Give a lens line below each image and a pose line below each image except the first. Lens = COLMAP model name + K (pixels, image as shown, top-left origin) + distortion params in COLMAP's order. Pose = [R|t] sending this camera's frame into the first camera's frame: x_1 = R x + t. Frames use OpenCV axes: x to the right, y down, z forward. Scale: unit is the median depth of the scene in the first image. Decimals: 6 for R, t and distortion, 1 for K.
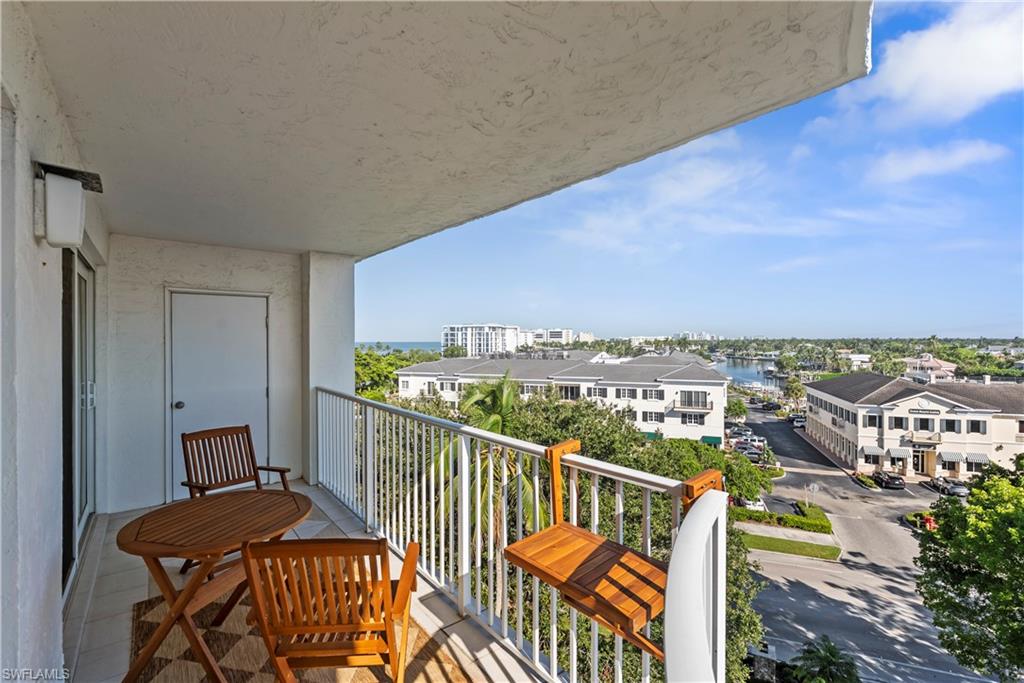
lens RADIAL K [[449.2, 0, 506.6], [0, 449.2, 339.7], [0, 0, 1]] dist [-0.000051, -0.000591]
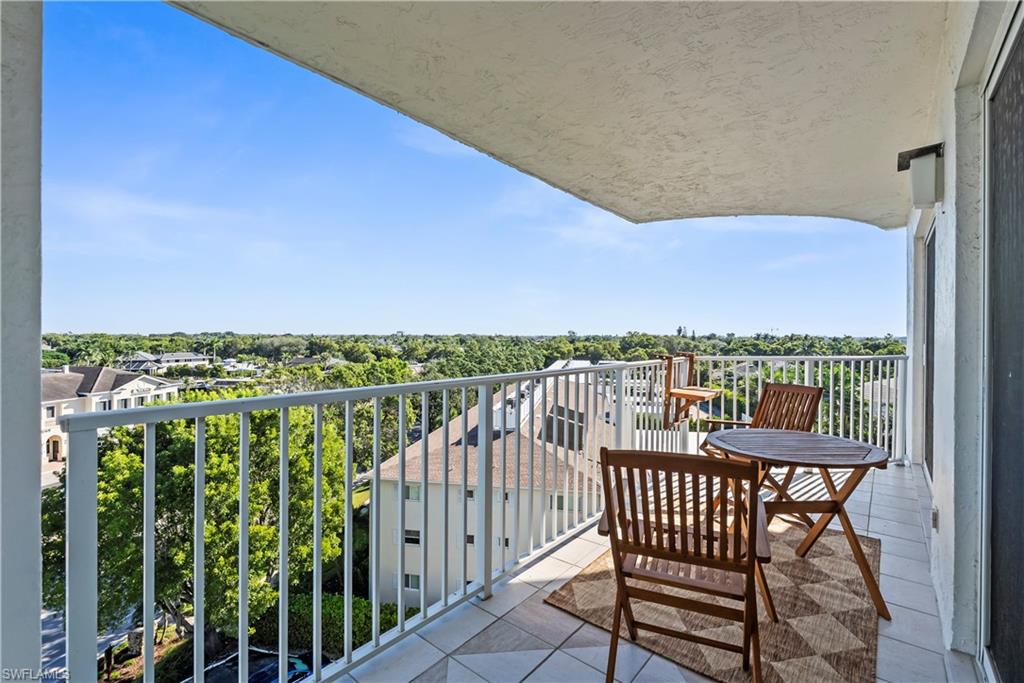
lens RADIAL K [[449.2, 0, 511.2], [0, 449.2, 340.6], [0, 0, 1]] dist [-0.000051, -0.000591]
pose [[-0.203291, -0.003523, 0.979112, -1.262004], [-0.006440, 0.999977, 0.002261, 0.125153], [-0.979097, -0.005846, -0.203309, 1.523826]]
